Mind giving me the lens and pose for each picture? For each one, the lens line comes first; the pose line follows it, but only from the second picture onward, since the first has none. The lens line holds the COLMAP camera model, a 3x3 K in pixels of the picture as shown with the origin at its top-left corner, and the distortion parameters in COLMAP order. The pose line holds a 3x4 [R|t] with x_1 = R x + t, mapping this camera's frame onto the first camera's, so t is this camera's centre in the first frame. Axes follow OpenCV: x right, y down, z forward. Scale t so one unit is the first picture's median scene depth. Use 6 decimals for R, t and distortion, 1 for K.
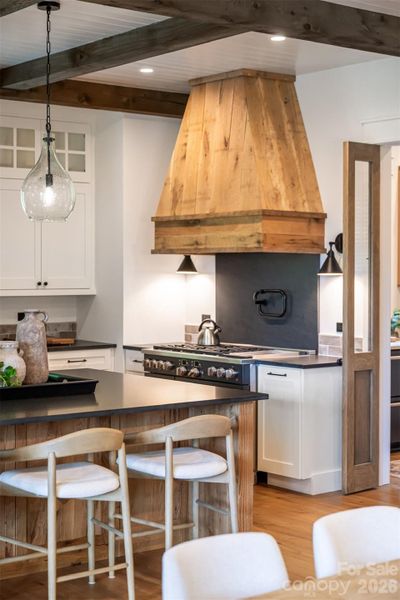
lens RADIAL K [[1107.6, 0, 200.1], [0, 1107.6, 299.7], [0, 0, 1]] dist [0.037695, 0.000000]
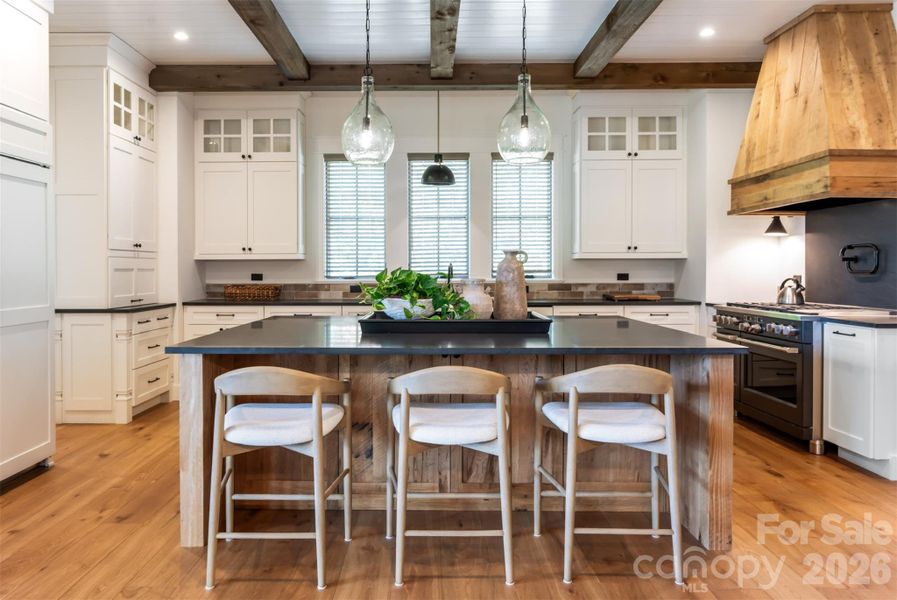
lens RADIAL K [[627.8, 0, 434.8], [0, 627.8, 282.4], [0, 0, 1]] dist [0.003362, 0.000945]
pose [[0.773824, 0.006643, -0.633366, 0.125321], [-0.017668, 0.999782, -0.011100, 0.035740], [0.633154, 0.019780, 0.773773, 0.383947]]
